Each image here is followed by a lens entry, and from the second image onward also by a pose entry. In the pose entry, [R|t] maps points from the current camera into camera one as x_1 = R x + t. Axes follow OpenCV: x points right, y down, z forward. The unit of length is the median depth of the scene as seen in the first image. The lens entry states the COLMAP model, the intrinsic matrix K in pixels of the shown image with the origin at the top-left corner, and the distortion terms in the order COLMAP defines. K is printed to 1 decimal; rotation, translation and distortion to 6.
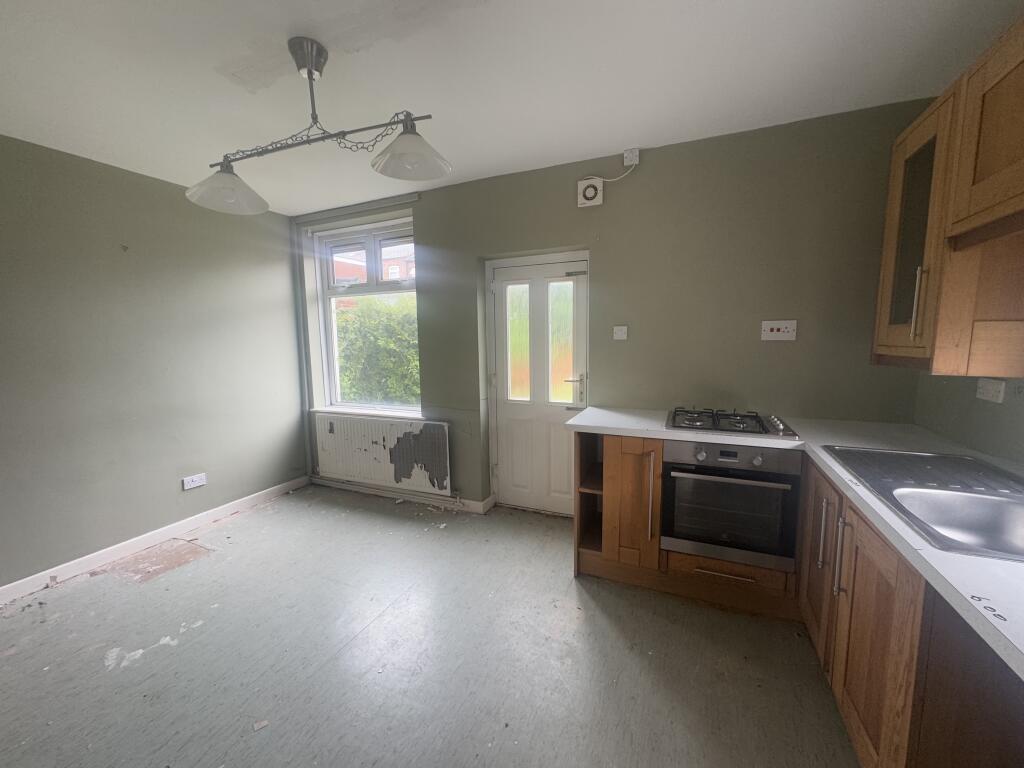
lens RADIAL K [[410.2, 0, 514.2], [0, 410.2, 385.3], [0, 0, 1]] dist [-0.002209, 0.000508]
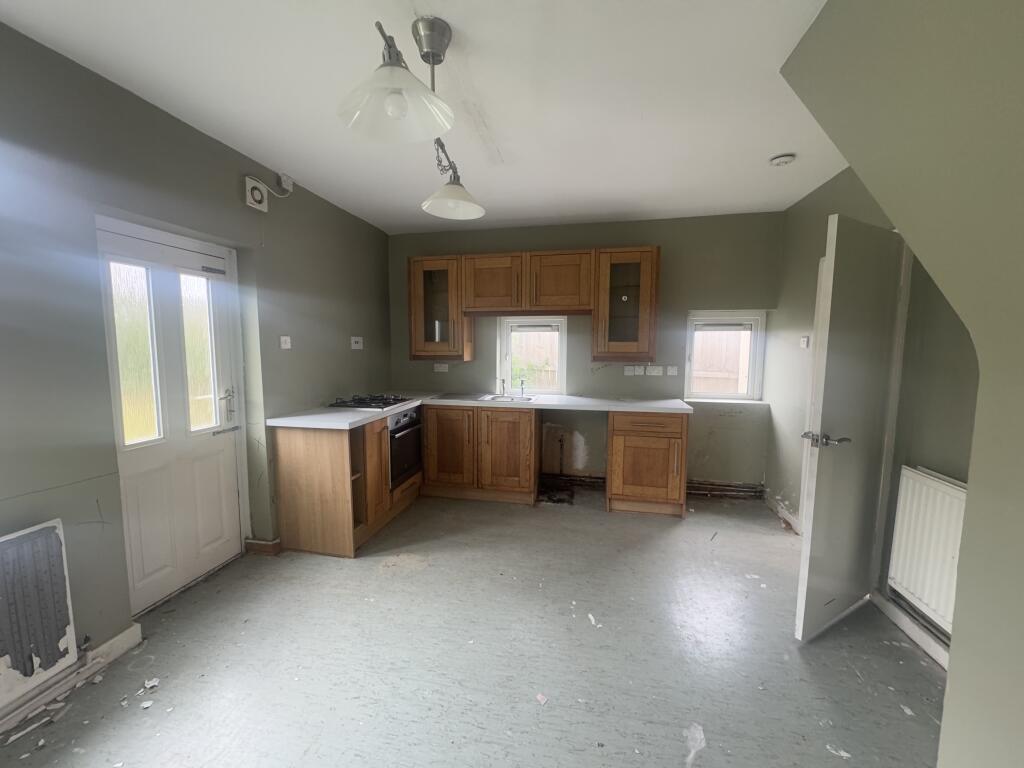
lens RADIAL K [[410.2, 0, 511.4], [0, 410.2, 385.9], [0, 0, 1]] dist [-0.002209, 0.000508]
pose [[-0.215165, -0.084359, 0.972927, -0.900173], [0.115487, 0.987073, 0.111126, -0.068120], [-0.969725, 0.136271, -0.202641, 0.671222]]
